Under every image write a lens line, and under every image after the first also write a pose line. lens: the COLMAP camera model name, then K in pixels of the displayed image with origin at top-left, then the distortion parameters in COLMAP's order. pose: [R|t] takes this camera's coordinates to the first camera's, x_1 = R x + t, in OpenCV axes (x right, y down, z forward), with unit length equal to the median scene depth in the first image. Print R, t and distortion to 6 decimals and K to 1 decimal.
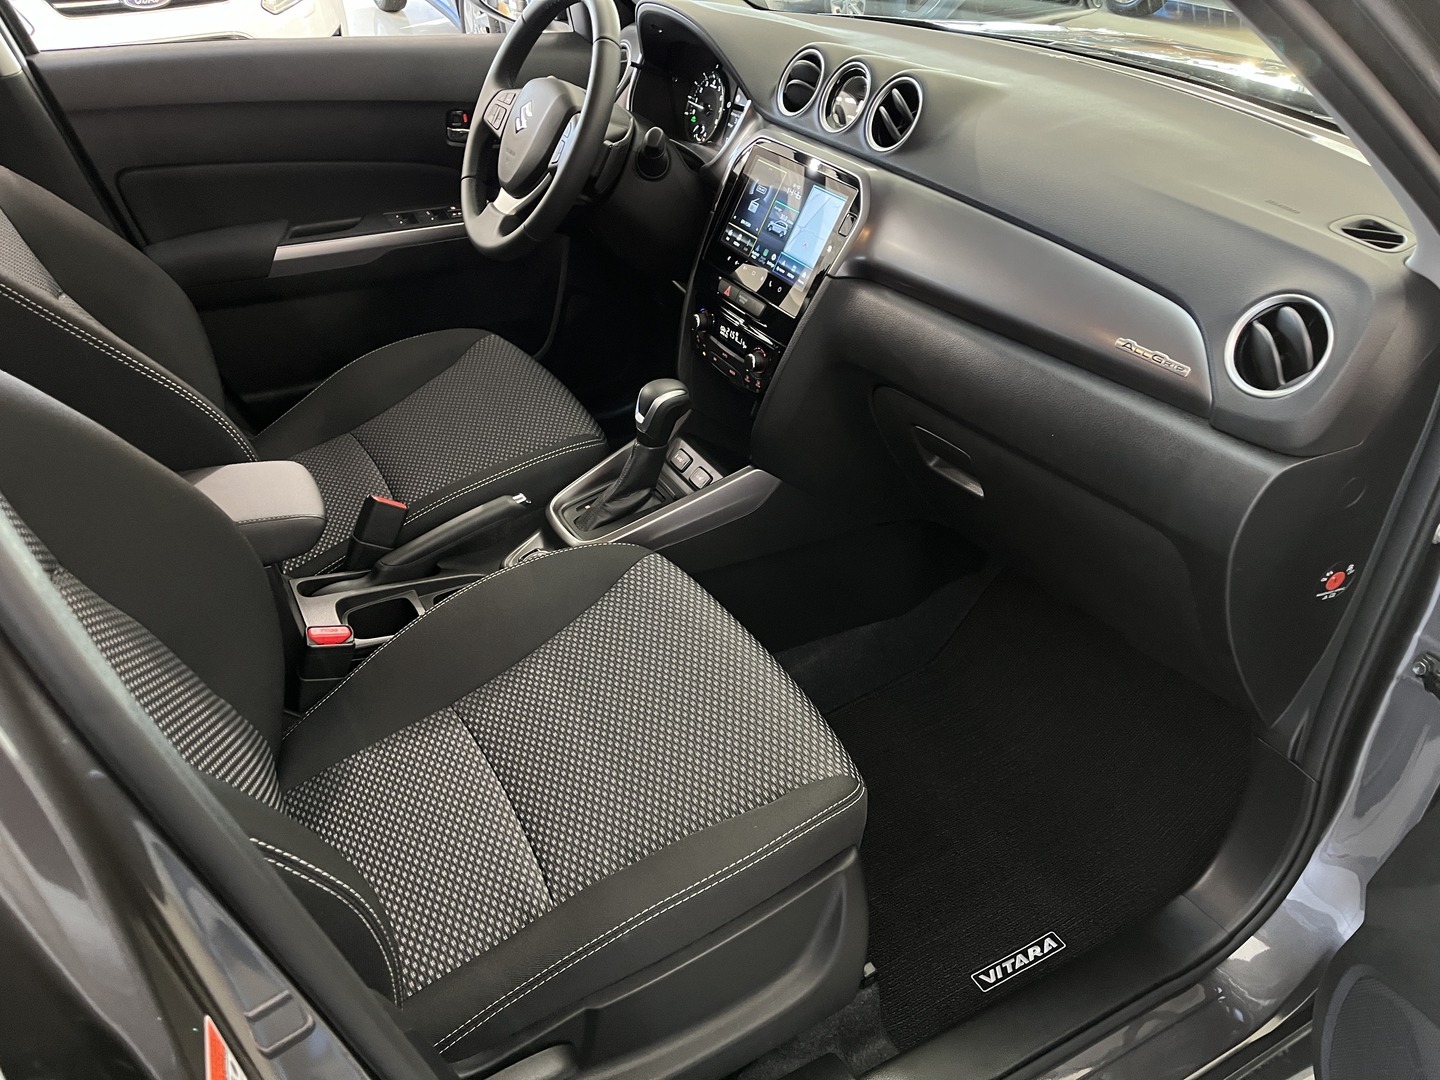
lens RADIAL K [[1104.8, 0, 720.0], [0, 1104.8, 540.0], [0, 0, 1]] dist [0.036331, -0.010193]
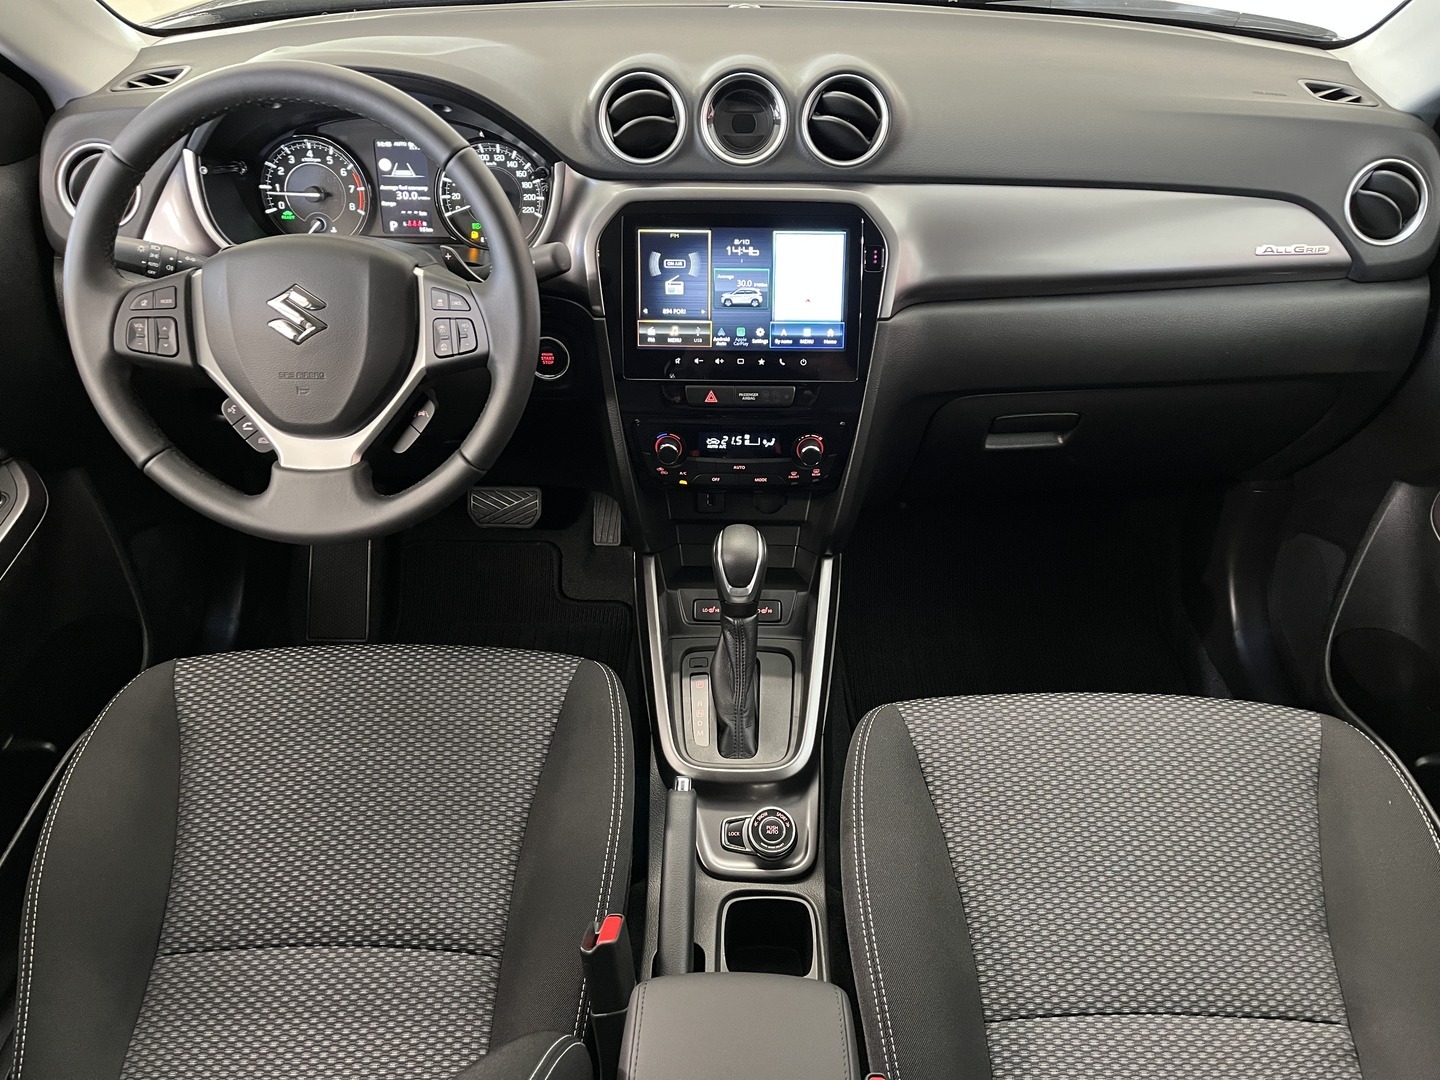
lens RADIAL K [[1104.8, 0, 720.0], [0, 1104.8, 540.0], [0, 0, 1]] dist [0.036331, -0.010193]
pose [[0.497091, -0.566495, 0.657255, -0.560339], [0.473410, 0.811862, 0.341705, -0.404894], [-0.727175, 0.141293, 0.671754, 0.477865]]
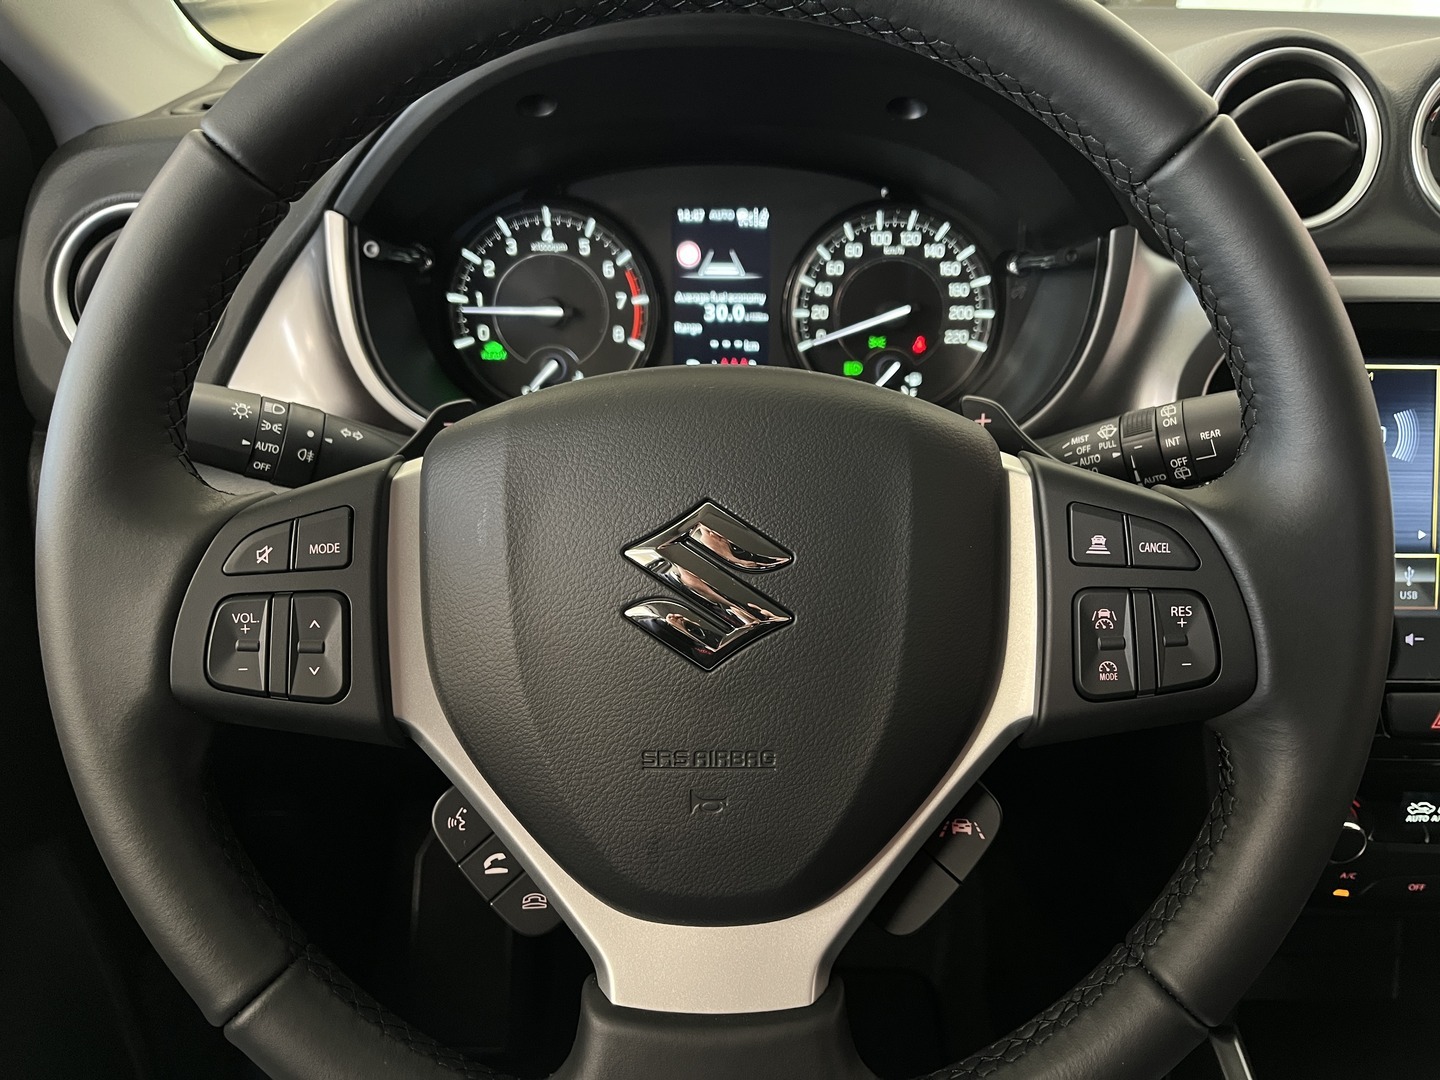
lens RADIAL K [[1088.4, 0, 700.8], [0, 1088.4, 539.4], [0, 0, 1]] dist [0.005564, -0.001397]
pose [[0.487576, -0.462424, 0.740563, -0.351834], [0.477823, 0.851246, 0.216946, -0.459274], [-0.730722, 0.248080, 0.636004, 0.909831]]
